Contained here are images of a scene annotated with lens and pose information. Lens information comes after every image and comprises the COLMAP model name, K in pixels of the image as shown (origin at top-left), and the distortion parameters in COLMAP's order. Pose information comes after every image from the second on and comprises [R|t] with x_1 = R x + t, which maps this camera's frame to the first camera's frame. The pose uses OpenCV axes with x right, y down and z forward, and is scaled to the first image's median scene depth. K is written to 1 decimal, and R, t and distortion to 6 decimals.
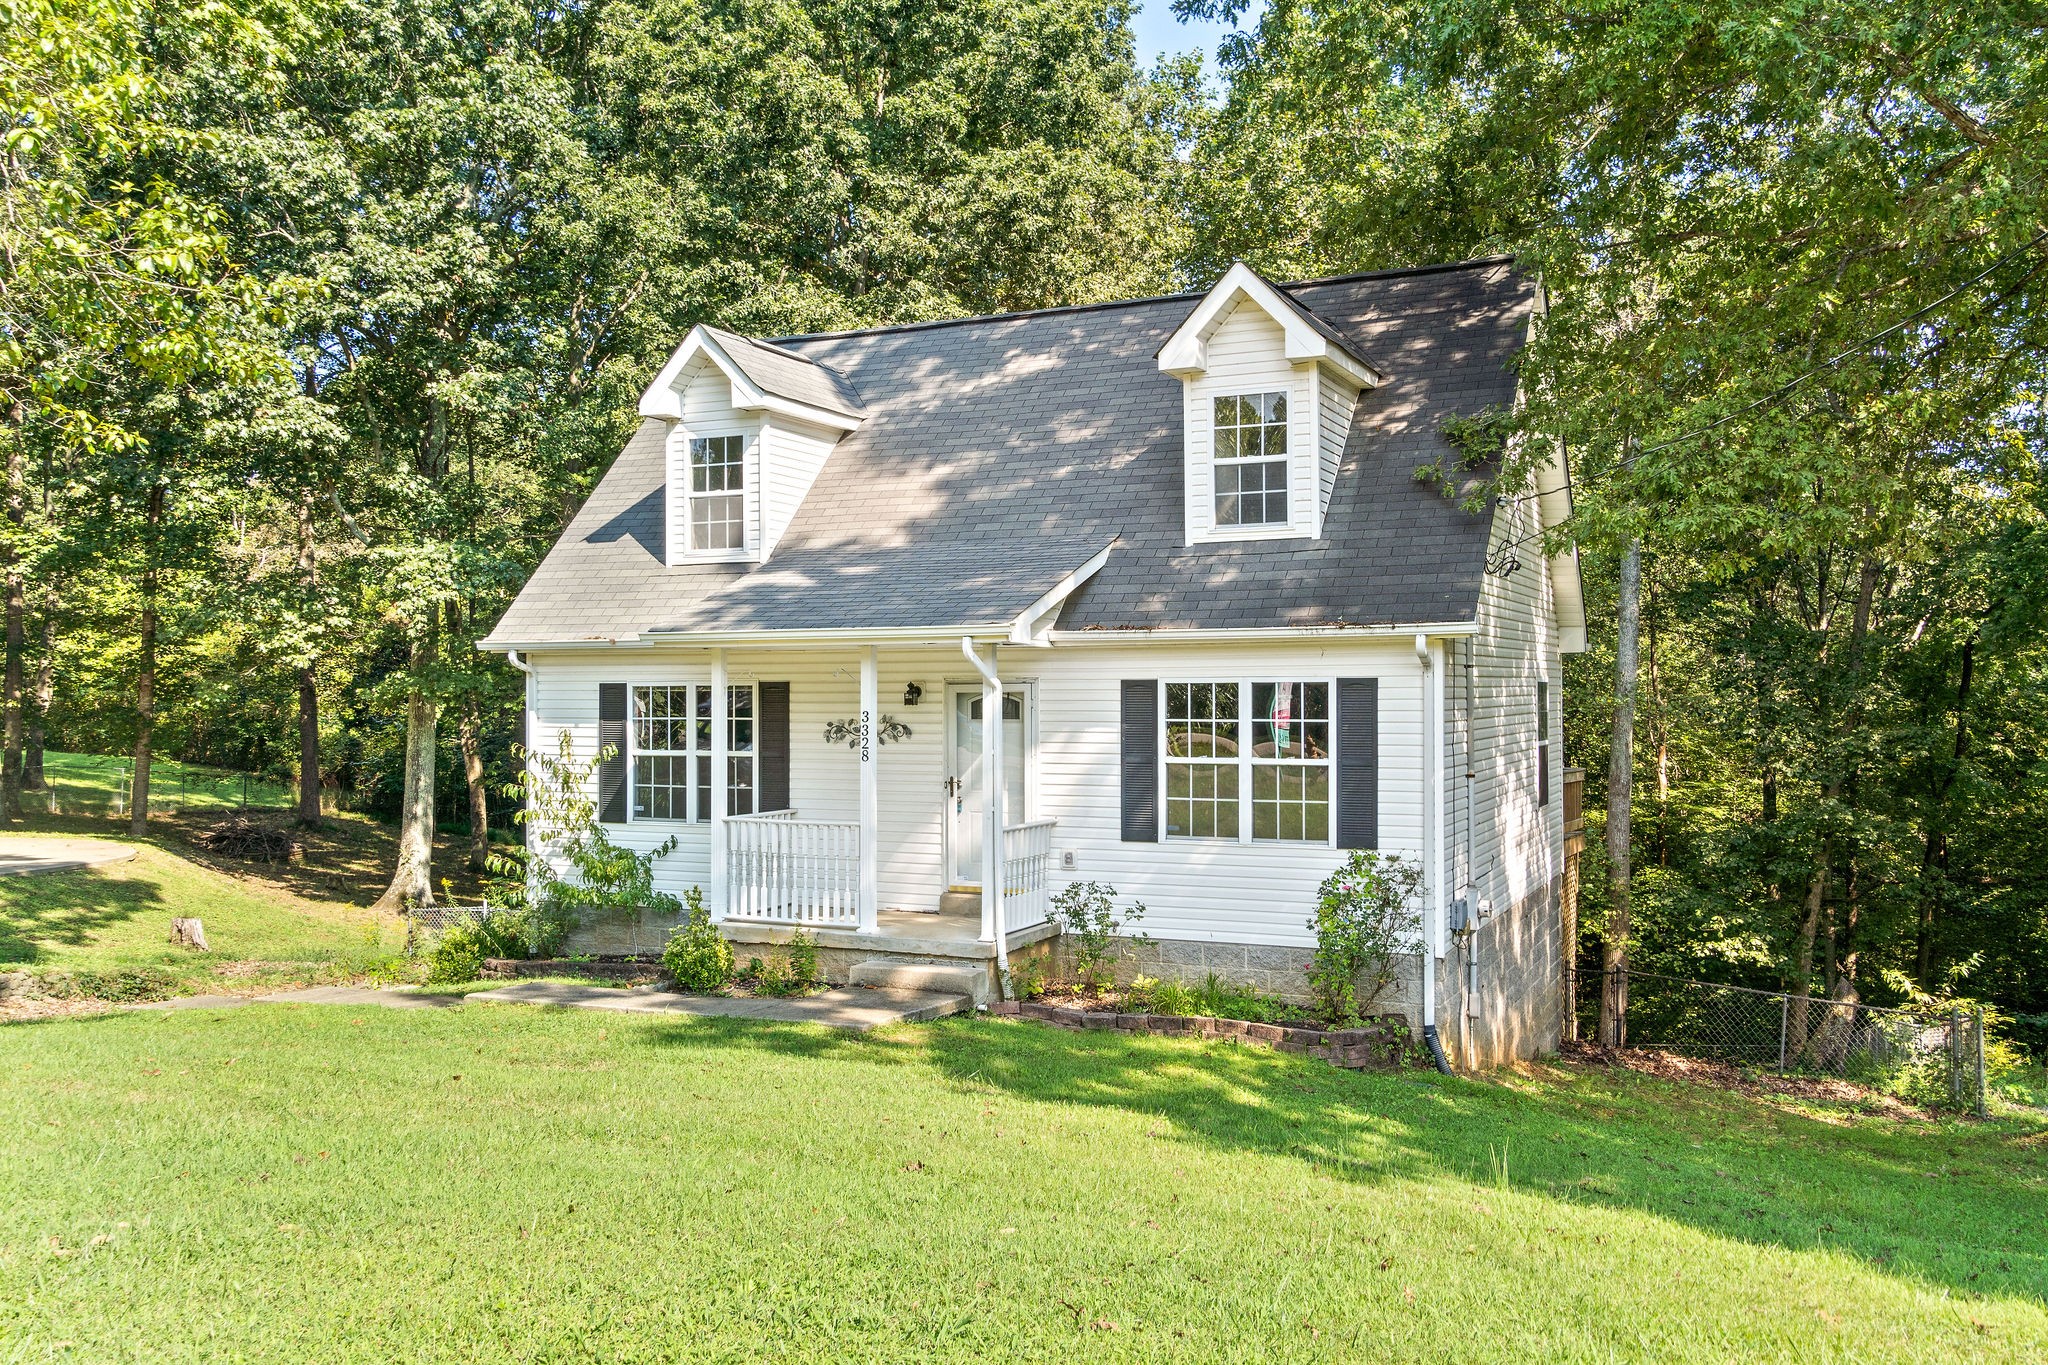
lens RADIAL K [[1808.1, 0, 1089.4], [0, 1808.1, 715.8], [0, 0, 1]] dist [-0.009669, -0.003910]
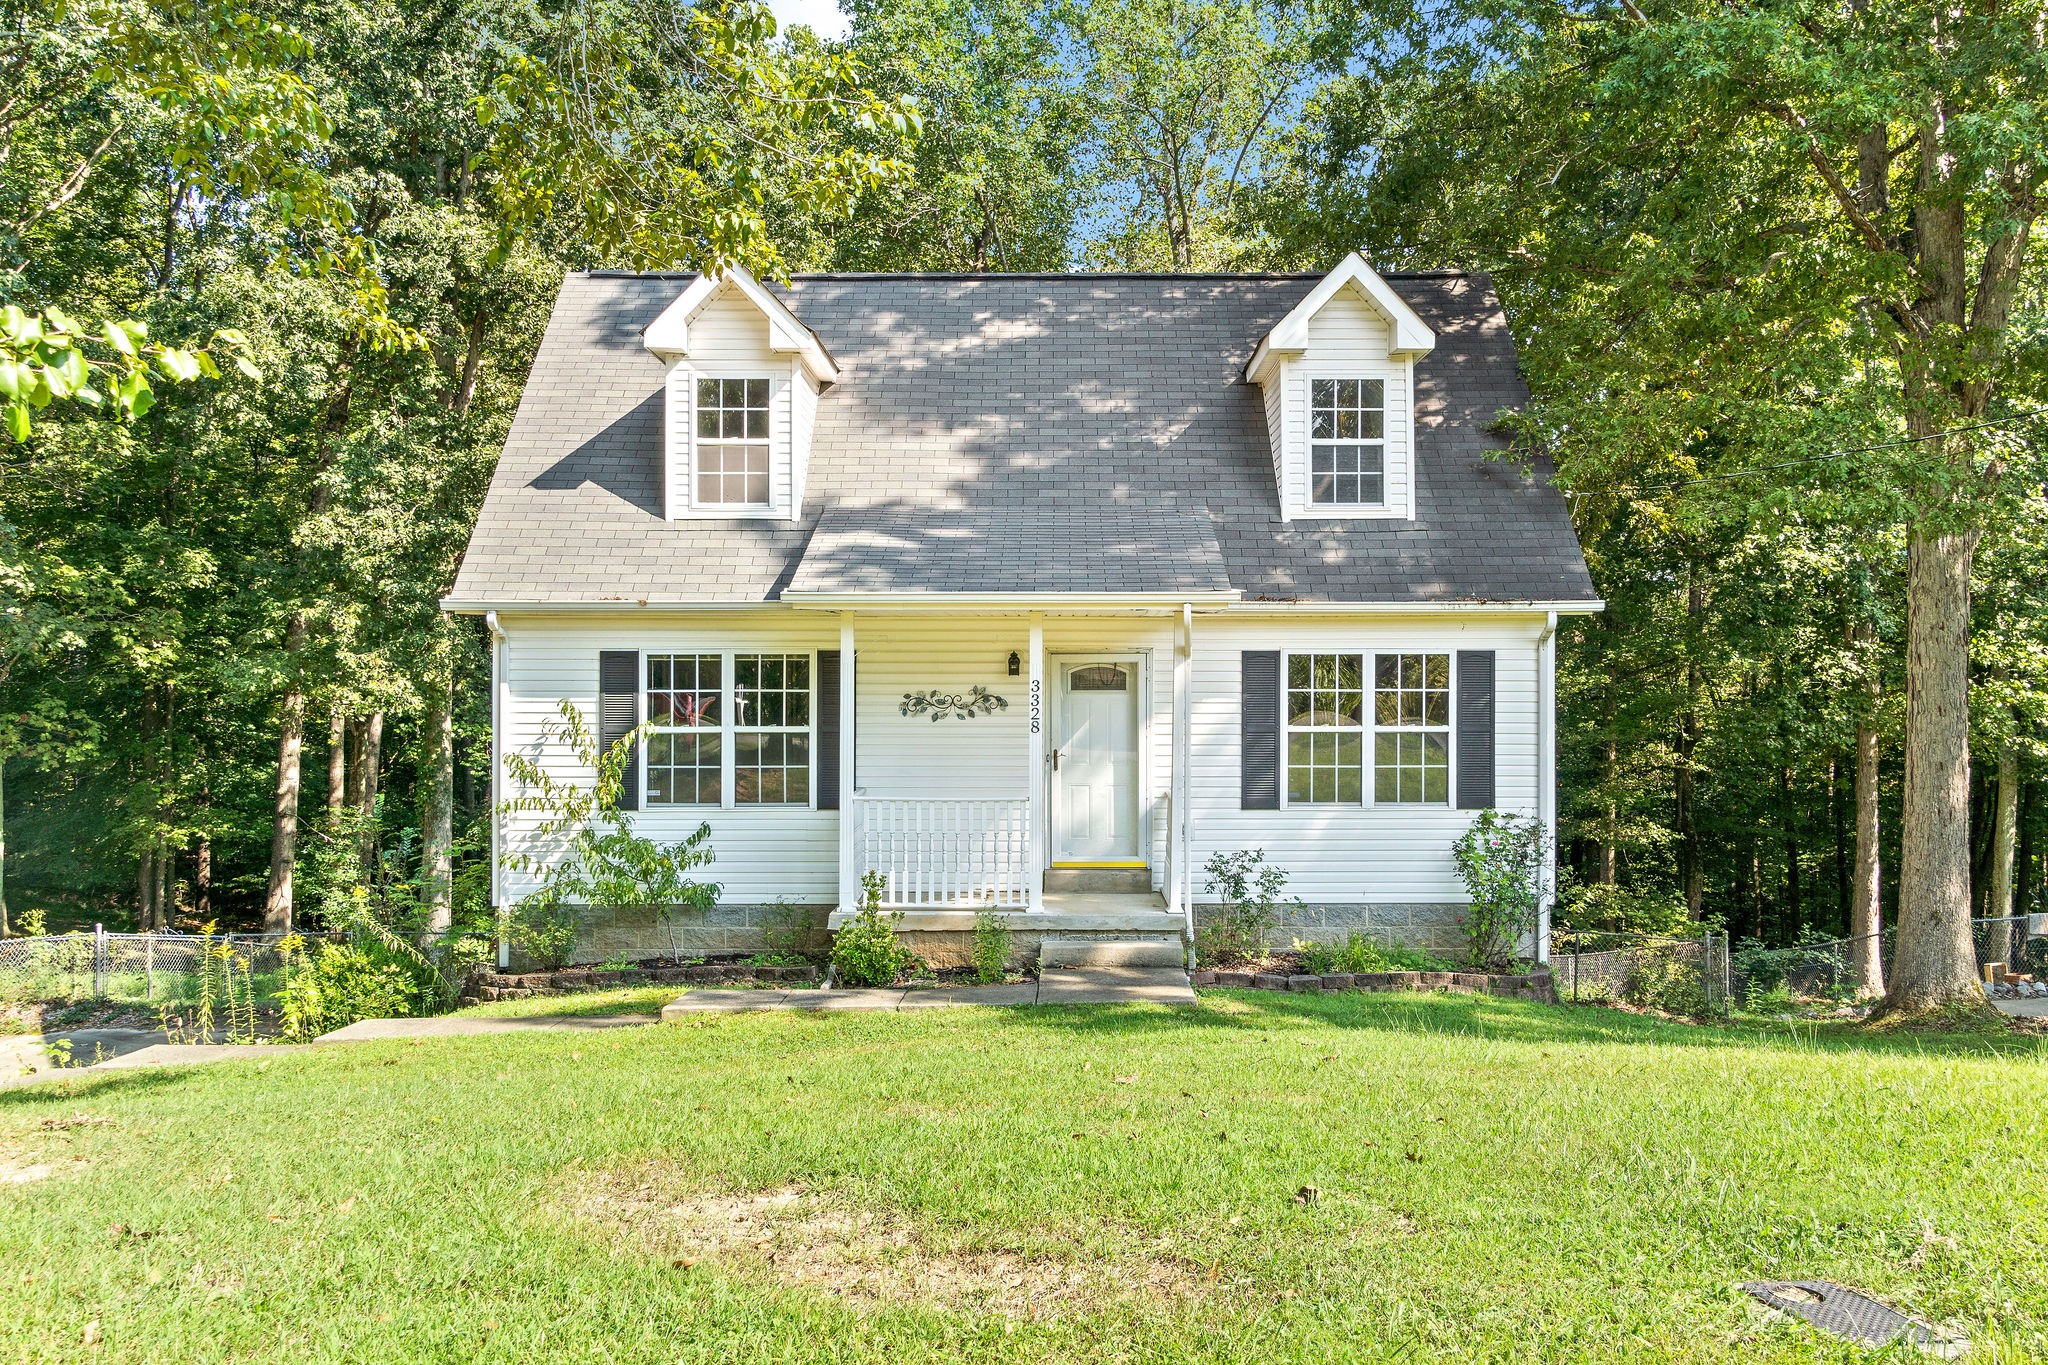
lens RADIAL K [[1808.1, 0, 1089.4], [0, 1808.1, 715.8], [0, 0, 1]] dist [-0.009669, -0.003910]
pose [[0.891905, -0.005194, 0.452193, -0.514977], [0.004096, 0.999986, 0.003407, 0.012703], [-0.452204, -0.001187, 0.891914, 0.132759]]
